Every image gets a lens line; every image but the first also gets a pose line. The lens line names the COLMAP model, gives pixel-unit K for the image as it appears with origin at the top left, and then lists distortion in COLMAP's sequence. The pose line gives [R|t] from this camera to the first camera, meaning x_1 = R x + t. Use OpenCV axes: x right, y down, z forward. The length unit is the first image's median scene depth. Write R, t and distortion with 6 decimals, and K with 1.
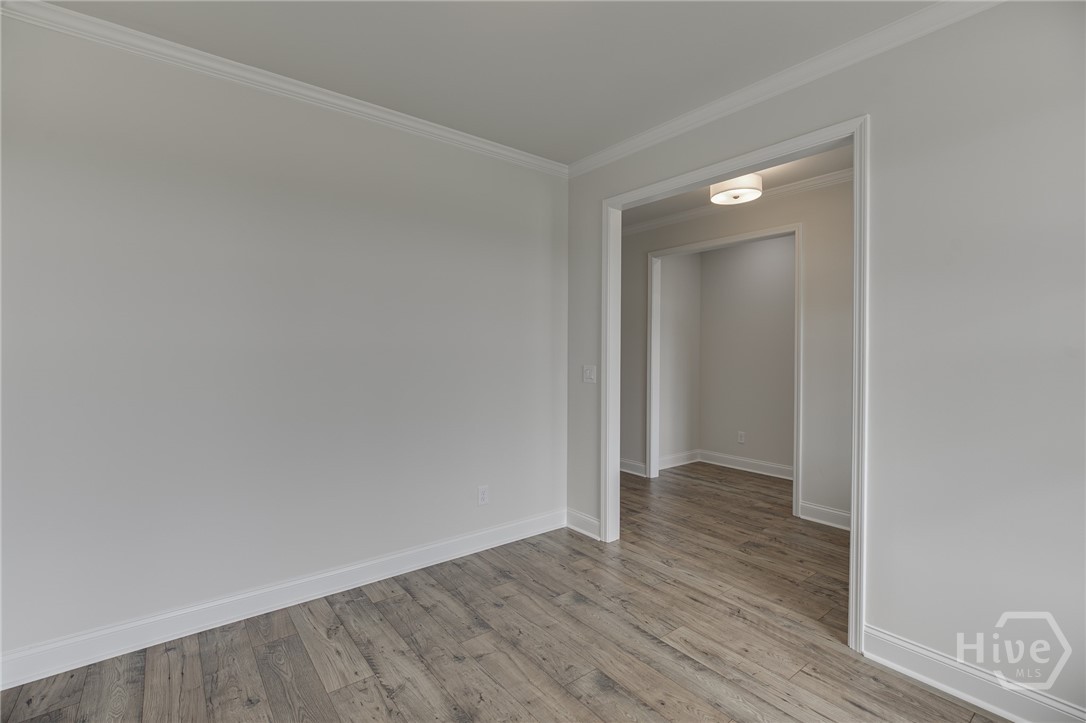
lens RADIAL K [[484.9, 0, 543.0], [0, 484.9, 353.2], [0, 0, 1]] dist [-0.001121, 0.000486]
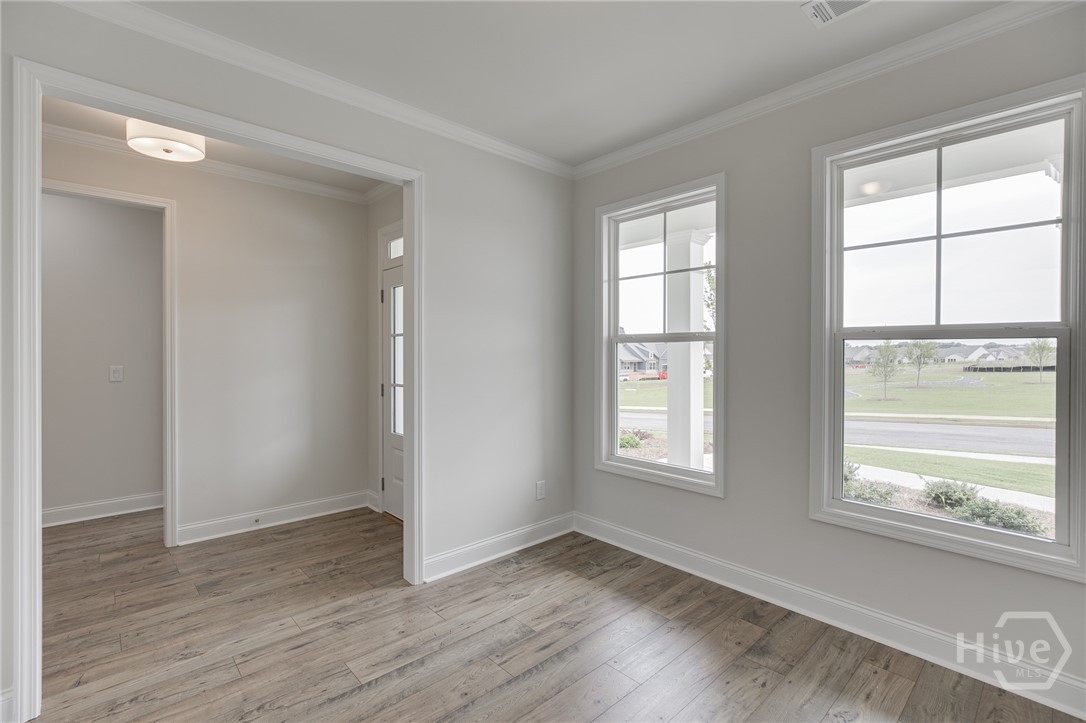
lens RADIAL K [[484.9, 0, 543.0], [0, 484.9, 353.2], [0, 0, 1]] dist [-0.001121, 0.000486]
pose [[-0.051769, -0.009524, 0.998614, -0.497288], [0.005629, 0.999936, 0.009829, -0.008120], [-0.998643, 0.006130, -0.051712, 0.559046]]
